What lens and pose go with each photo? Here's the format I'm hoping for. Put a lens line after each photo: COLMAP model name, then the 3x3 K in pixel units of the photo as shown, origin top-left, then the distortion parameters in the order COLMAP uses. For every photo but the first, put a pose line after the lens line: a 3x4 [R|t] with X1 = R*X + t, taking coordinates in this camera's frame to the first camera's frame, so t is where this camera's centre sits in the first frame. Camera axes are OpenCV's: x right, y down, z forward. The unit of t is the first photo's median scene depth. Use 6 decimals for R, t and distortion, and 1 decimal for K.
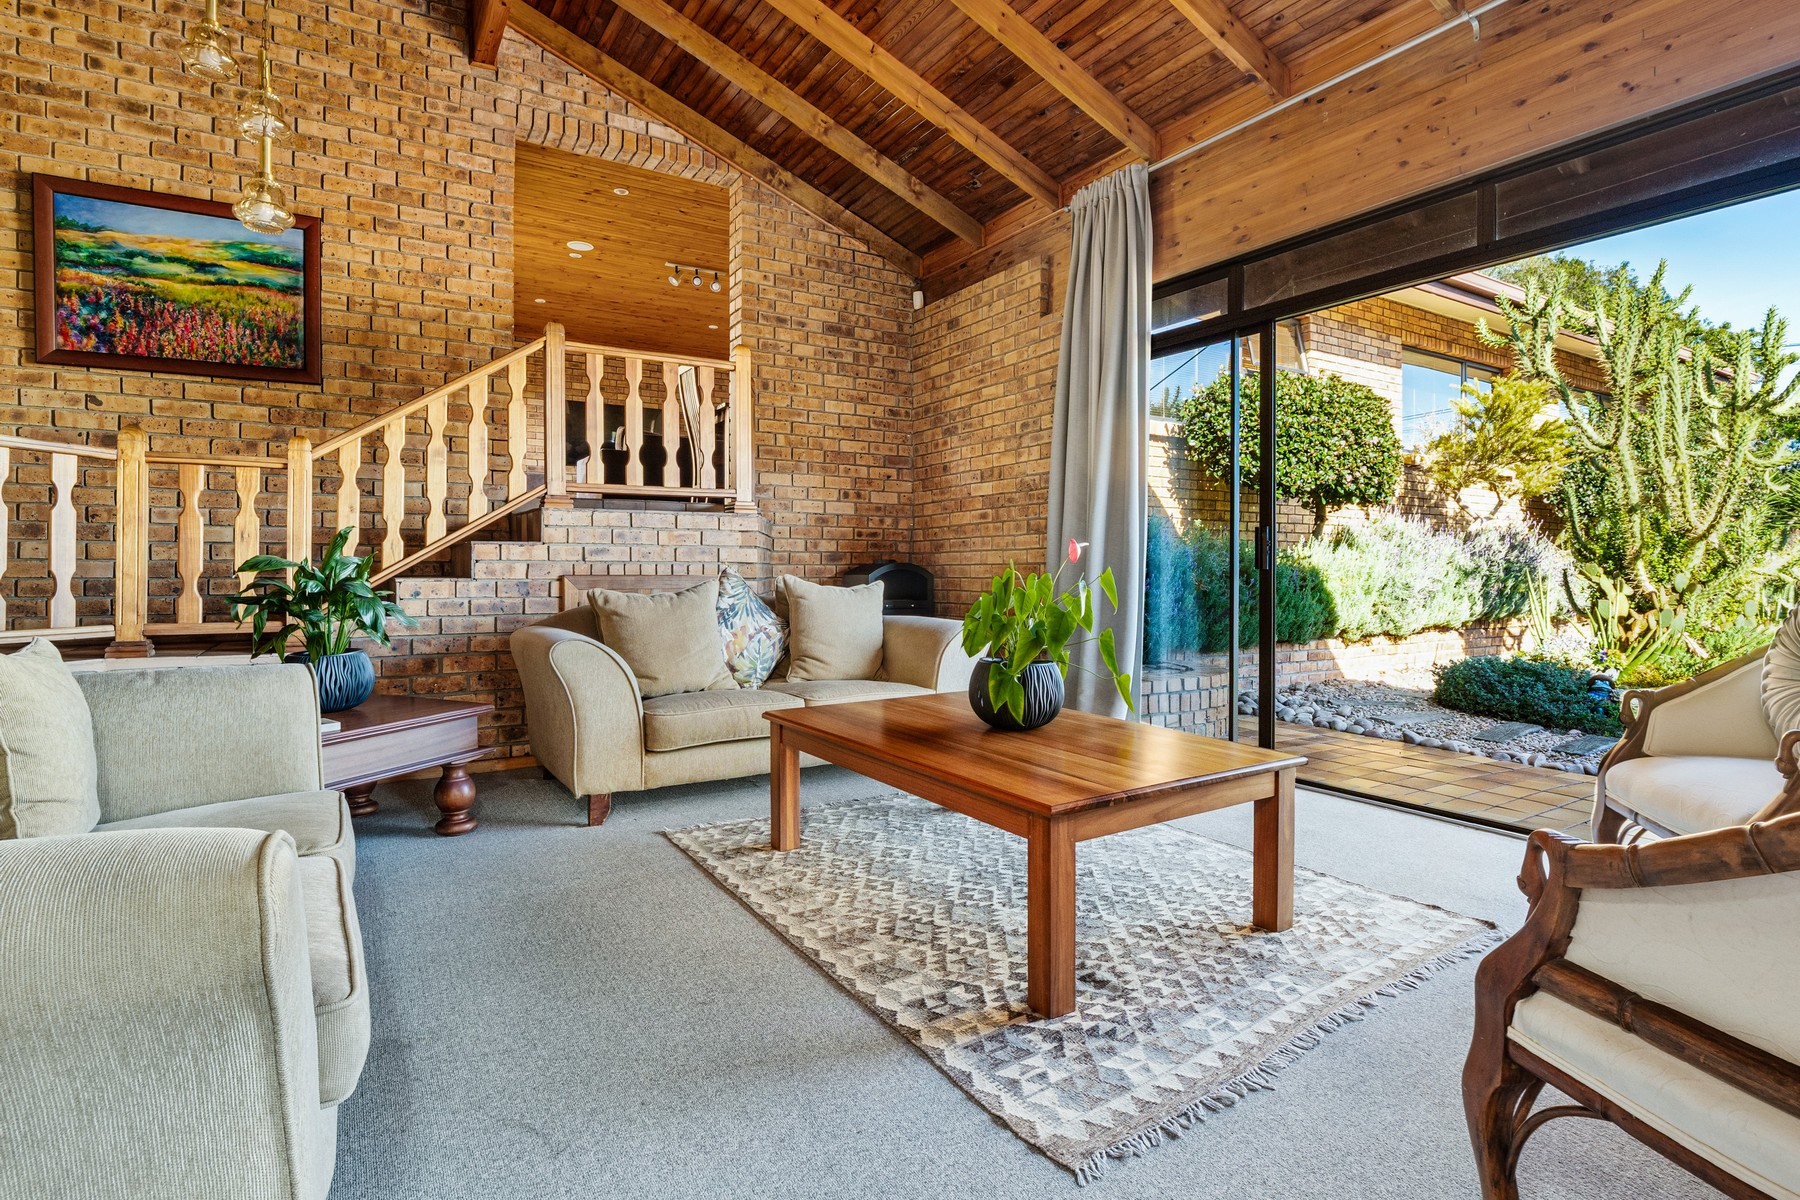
lens RADIAL K [[917.7, 0, 899.2], [0, 917.7, 577.3], [0, 0, 1]] dist [-0.017526, 0.001128]
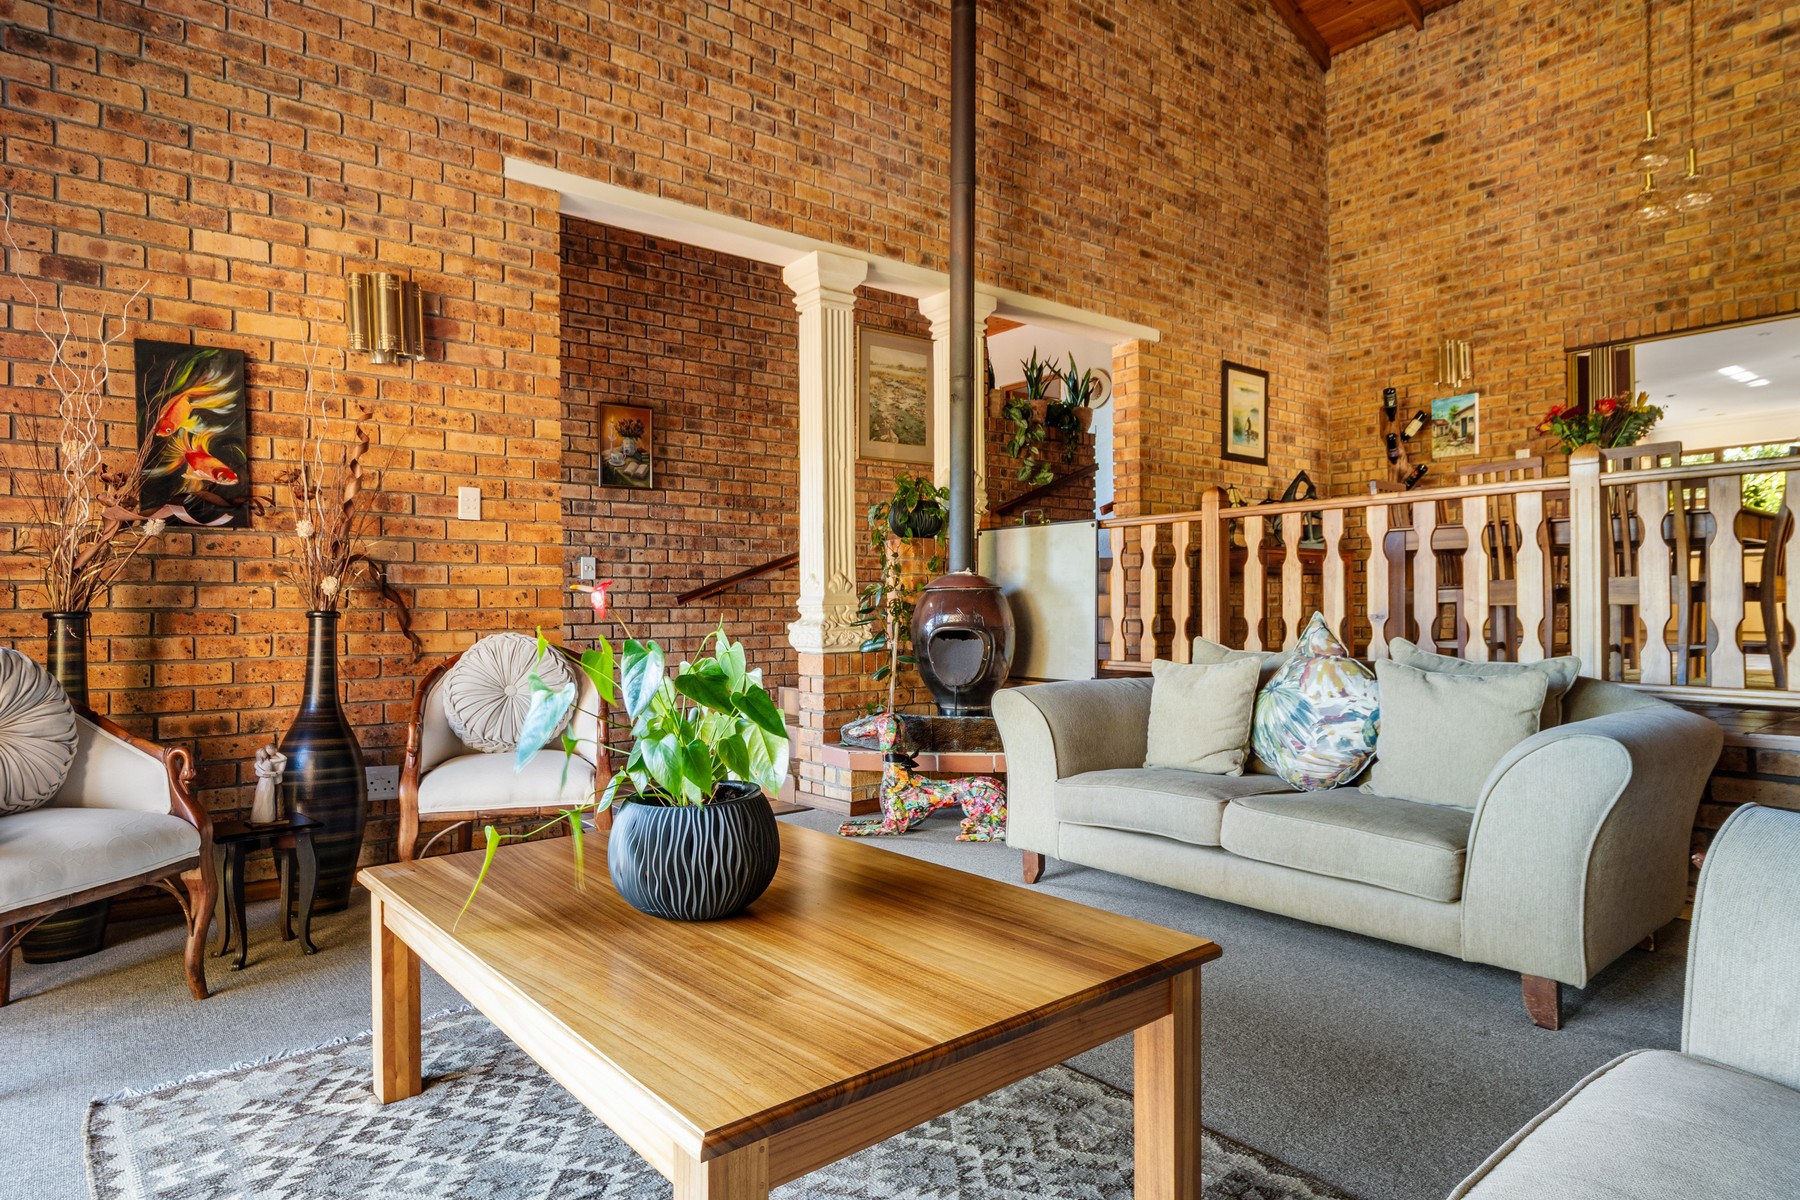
lens RADIAL K [[1006.2, 0, 871.0], [0, 1006.2, 615.0], [0, 0, 1]] dist [-0.006895, 0.002672]
pose [[-0.996221, 0.007285, -0.086554, 0.081004], [0.005411, 0.999746, 0.021867, -0.035010], [0.086691, 0.021316, -0.996007, 1.812645]]
